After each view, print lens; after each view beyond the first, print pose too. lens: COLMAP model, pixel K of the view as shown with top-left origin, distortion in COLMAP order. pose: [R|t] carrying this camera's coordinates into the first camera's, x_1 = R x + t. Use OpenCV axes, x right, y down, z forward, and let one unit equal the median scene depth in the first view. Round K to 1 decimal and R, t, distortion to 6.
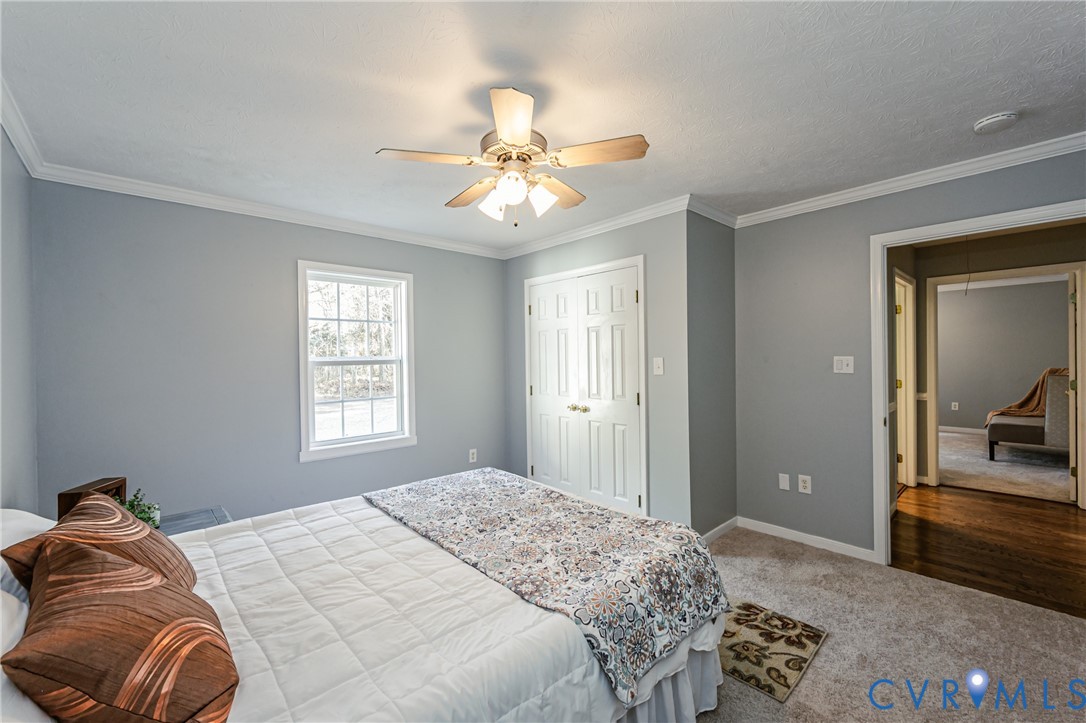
lens RADIAL K [[436.6, 0, 540.6], [0, 436.6, 357.2], [0, 0, 1]] dist [0.000489, 0.000041]
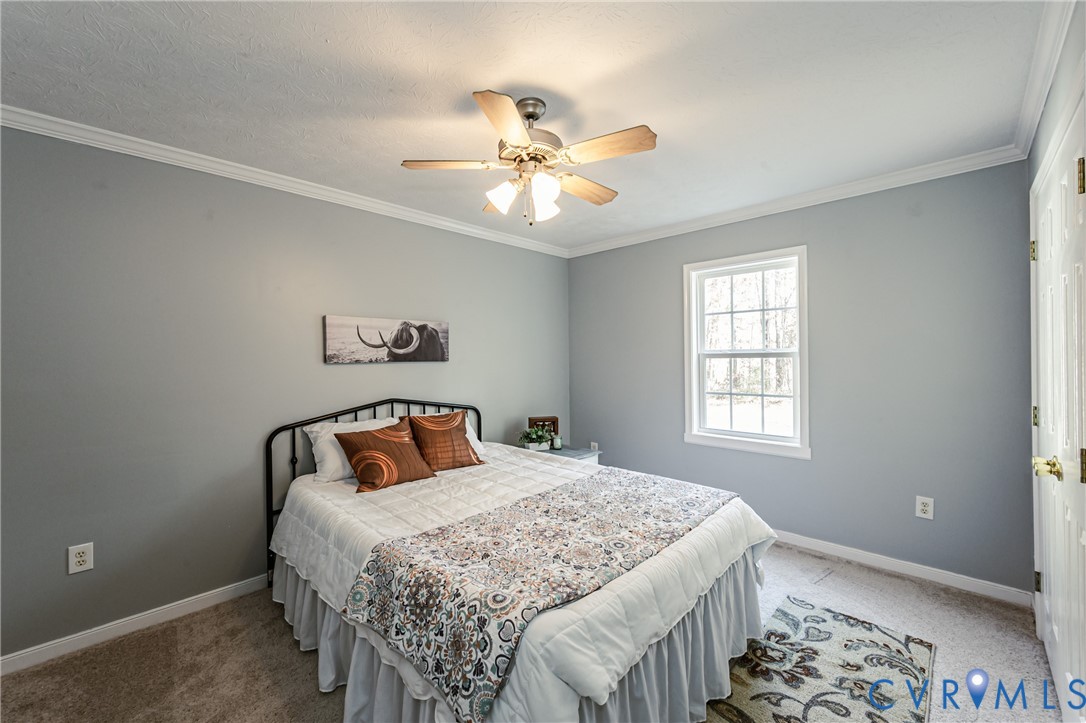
lens RADIAL K [[436.6, 0, 540.6], [0, 436.6, 357.2], [0, 0, 1]] dist [0.000489, 0.000041]
pose [[0.055003, 0.015184, -0.998371, 0.779131], [0.009335, 0.999833, 0.015720, -0.003941], [0.998443, -0.010185, 0.054852, 0.766809]]
